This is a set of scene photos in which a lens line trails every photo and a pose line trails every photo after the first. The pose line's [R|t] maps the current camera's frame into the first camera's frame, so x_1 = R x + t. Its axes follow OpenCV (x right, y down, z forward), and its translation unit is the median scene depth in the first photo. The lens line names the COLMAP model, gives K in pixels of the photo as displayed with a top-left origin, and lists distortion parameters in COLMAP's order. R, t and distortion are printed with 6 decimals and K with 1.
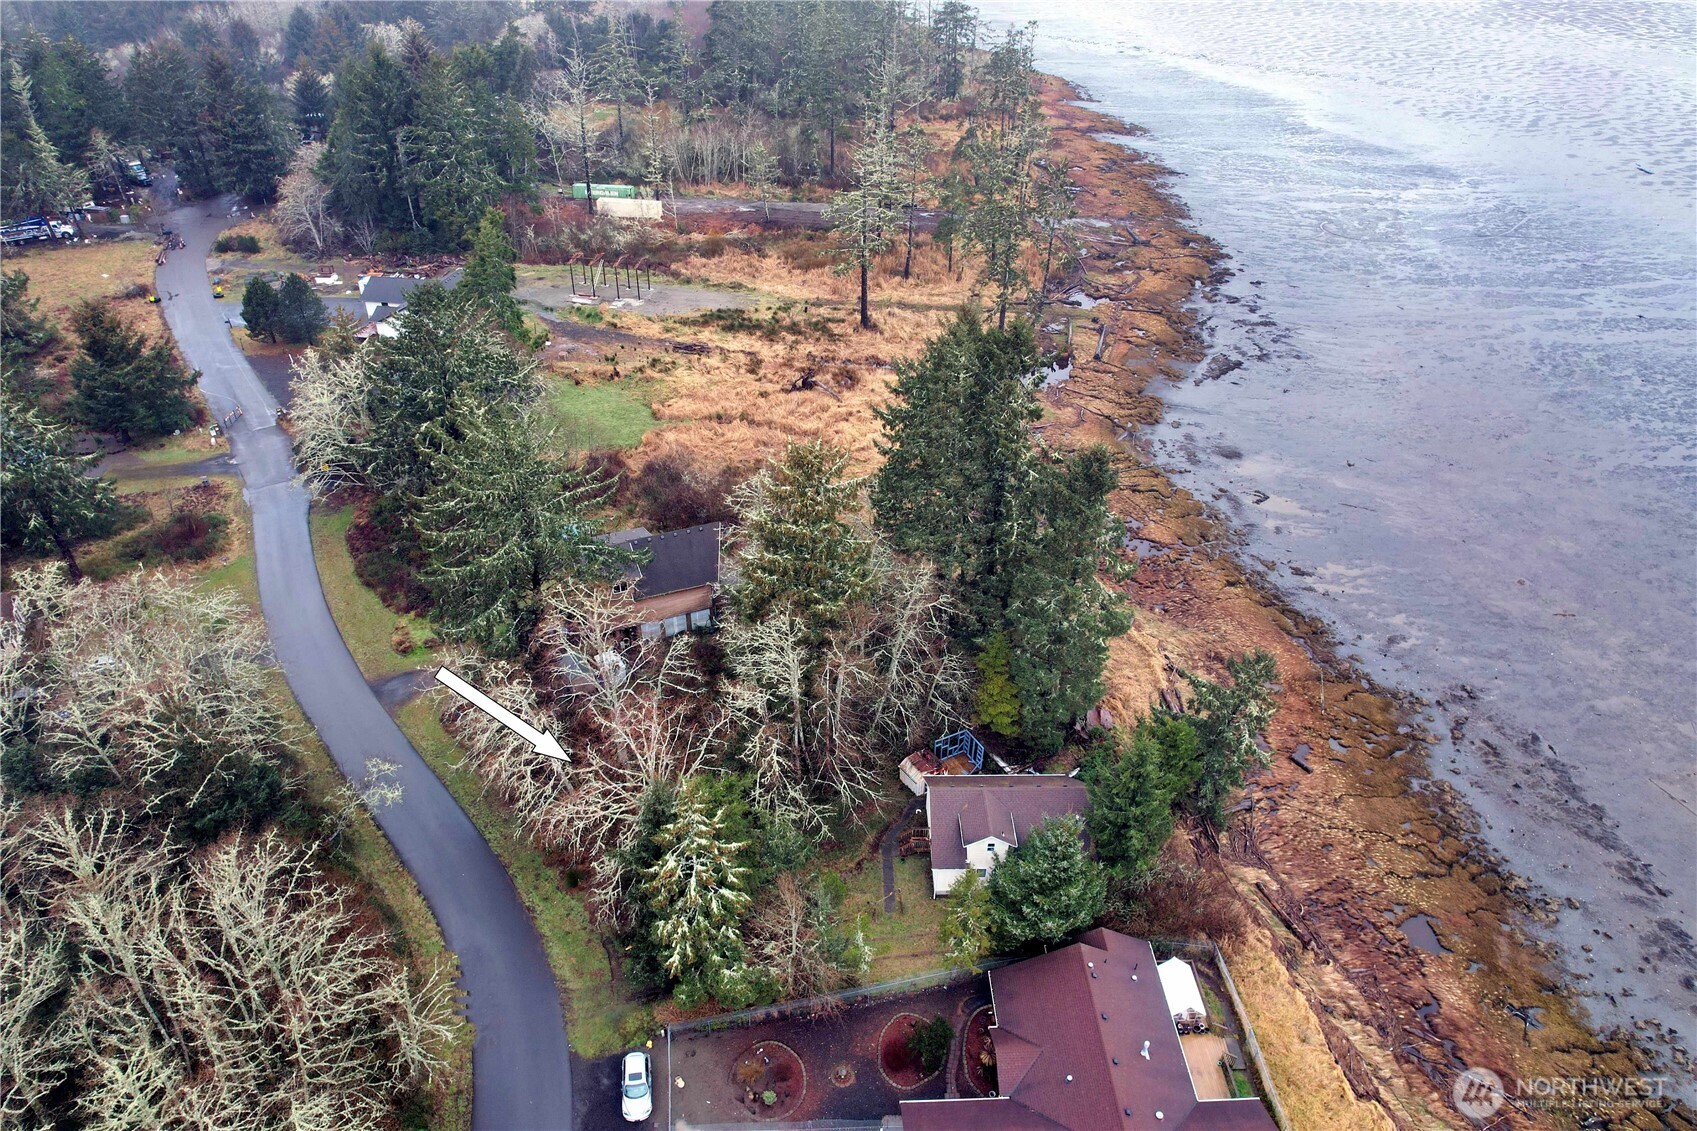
lens RADIAL K [[1080.1, 0, 851.2], [0, 1080.1, 569.0], [0, 0, 1]] dist [-0.072943, 0.060790]
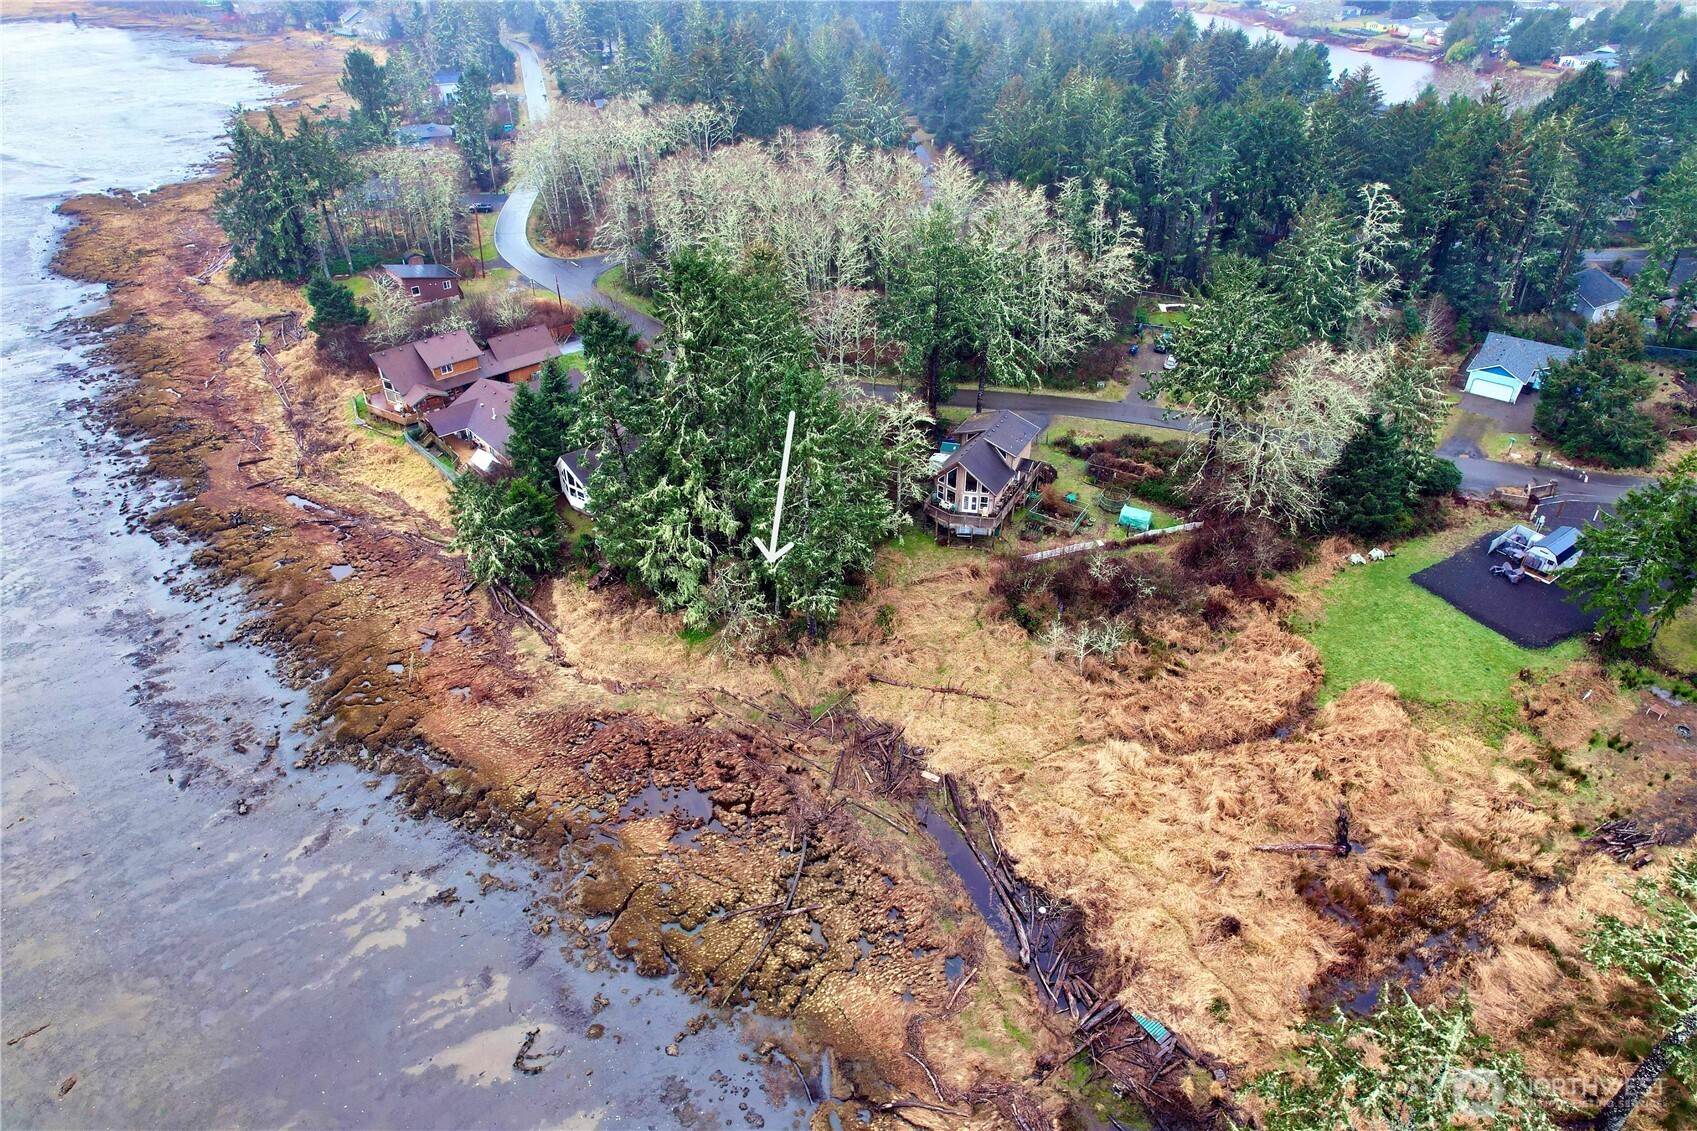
lens RADIAL K [[1080.1, 0, 851.2], [0, 1080.1, 569.0], [0, 0, 1]] dist [-0.072943, 0.060790]
pose [[-0.780557, 0.340808, -0.524005, 0.397662], [-0.365040, 0.431969, 0.824711, -0.592067], [0.507422, 0.835017, -0.212768, 0.871103]]
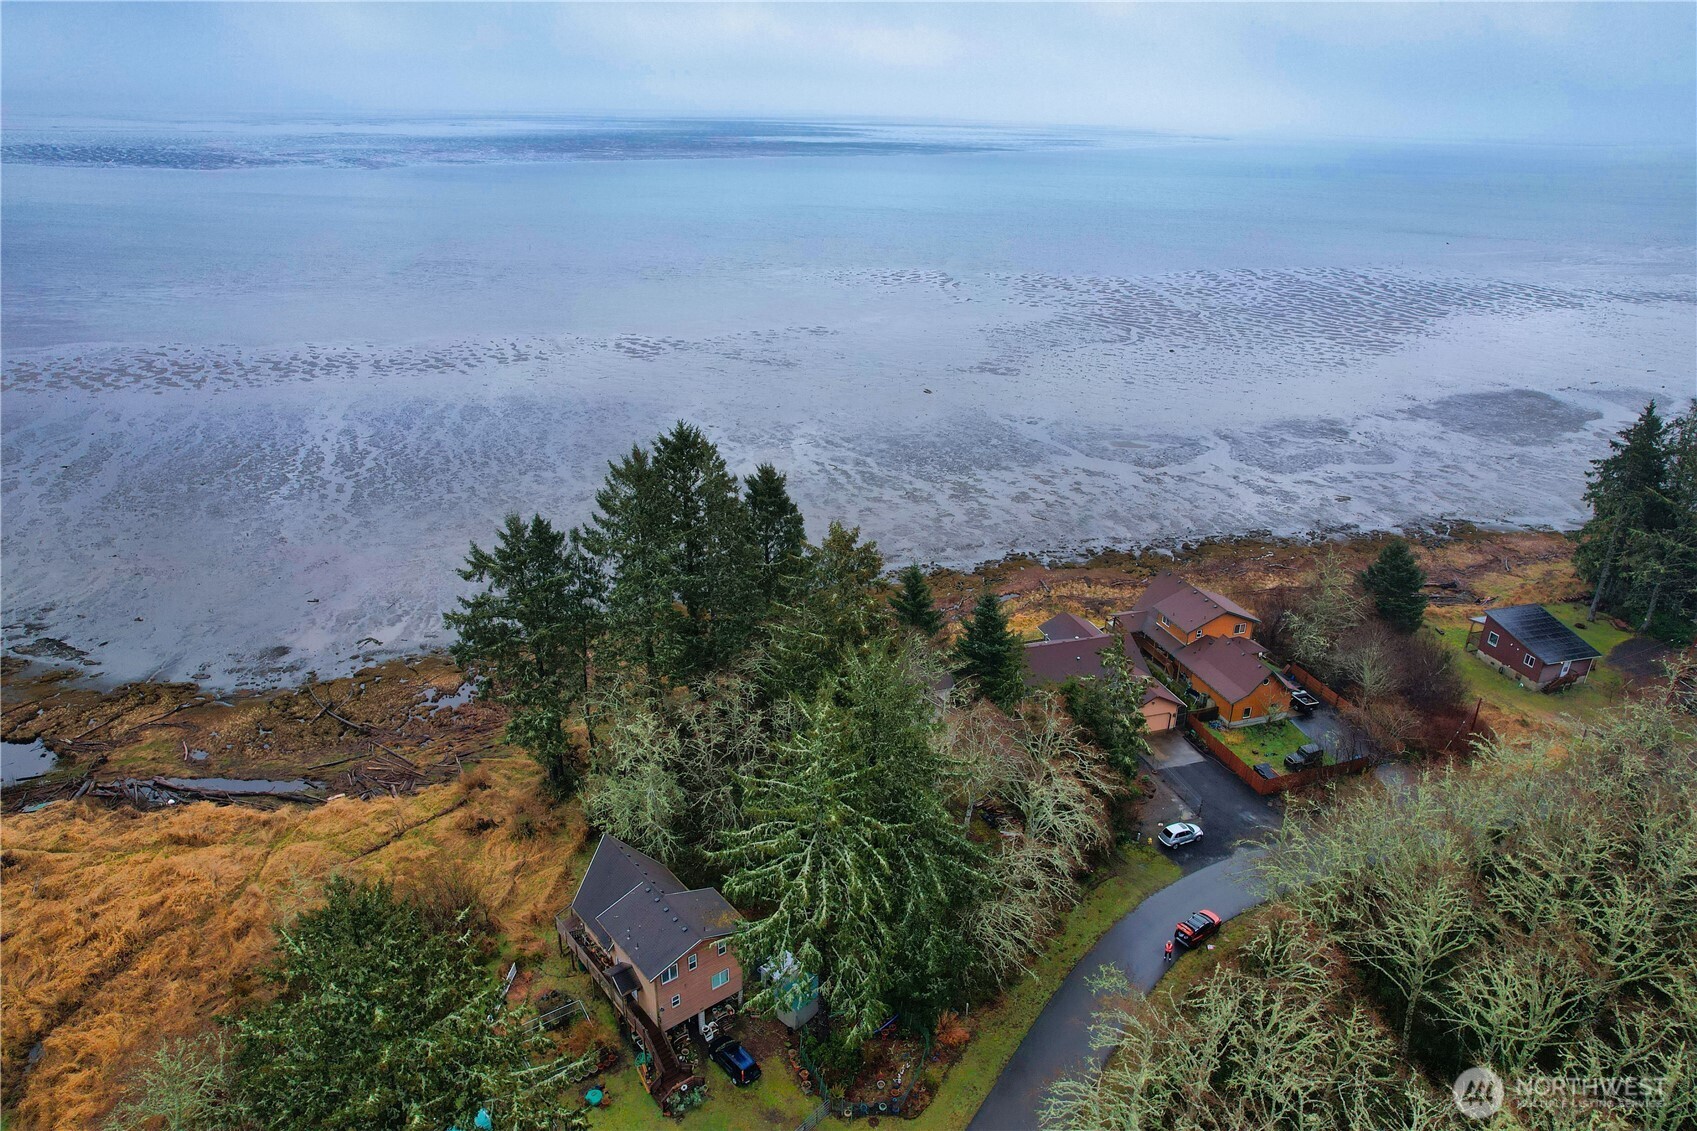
lens RADIAL K [[1080.1, 0, 851.2], [0, 1080.1, 569.0], [0, 0, 1]] dist [-0.072943, 0.060790]
pose [[-0.269921, -0.397519, 0.876995, -0.540755], [0.532246, 0.697409, 0.479932, -0.318284], [-0.802407, 0.596321, 0.023332, 0.494617]]
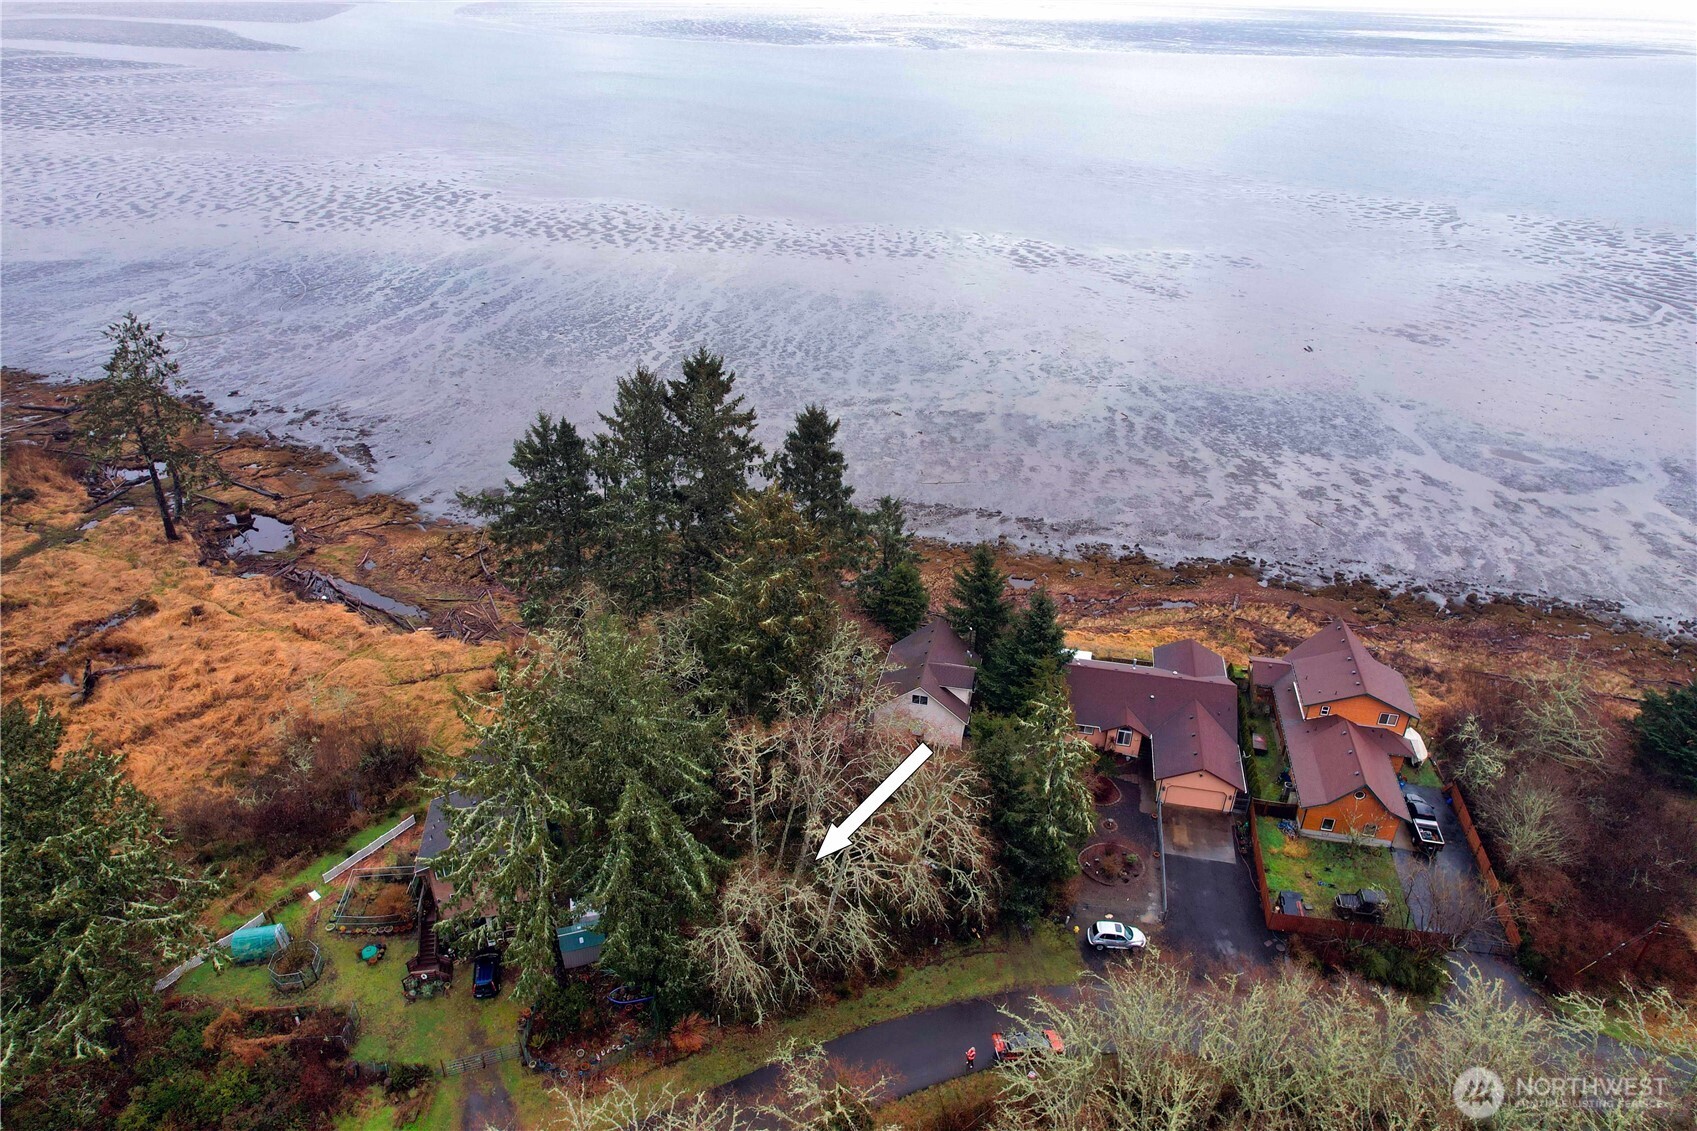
lens RADIAL K [[1080.1, 0, 851.2], [0, 1080.1, 569.0], [0, 0, 1]] dist [-0.072943, 0.060790]
pose [[0.230038, -0.480099, 0.846515, -0.485515], [0.541188, 0.786048, 0.298738, -0.164747], [-0.808825, 0.389403, 0.440645, 0.243490]]
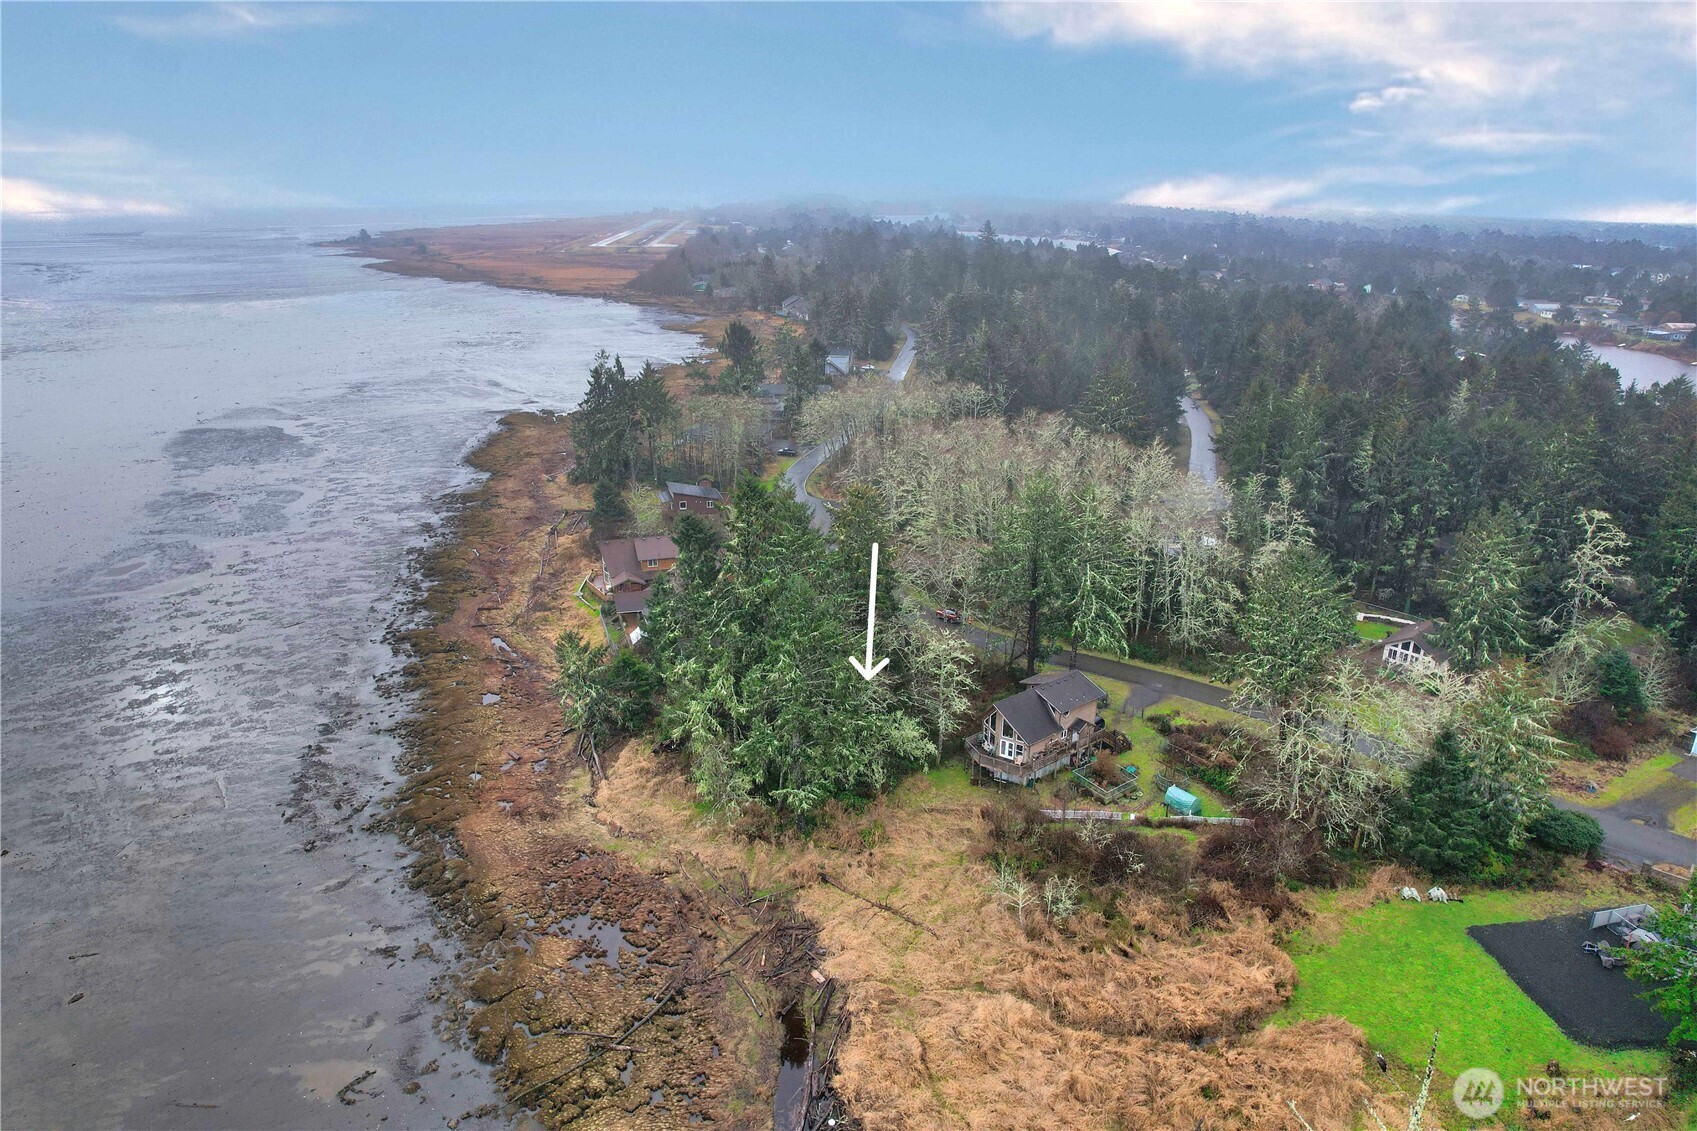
lens RADIAL K [[1080.1, 0, 851.2], [0, 1080.1, 569.0], [0, 0, 1]] dist [-0.072943, 0.060790]
pose [[-0.963229, 0.070873, -0.259167, 0.212311], [-0.169784, 0.587031, 0.791560, -0.686711], [0.208239, 0.806456, -0.553412, 1.016813]]
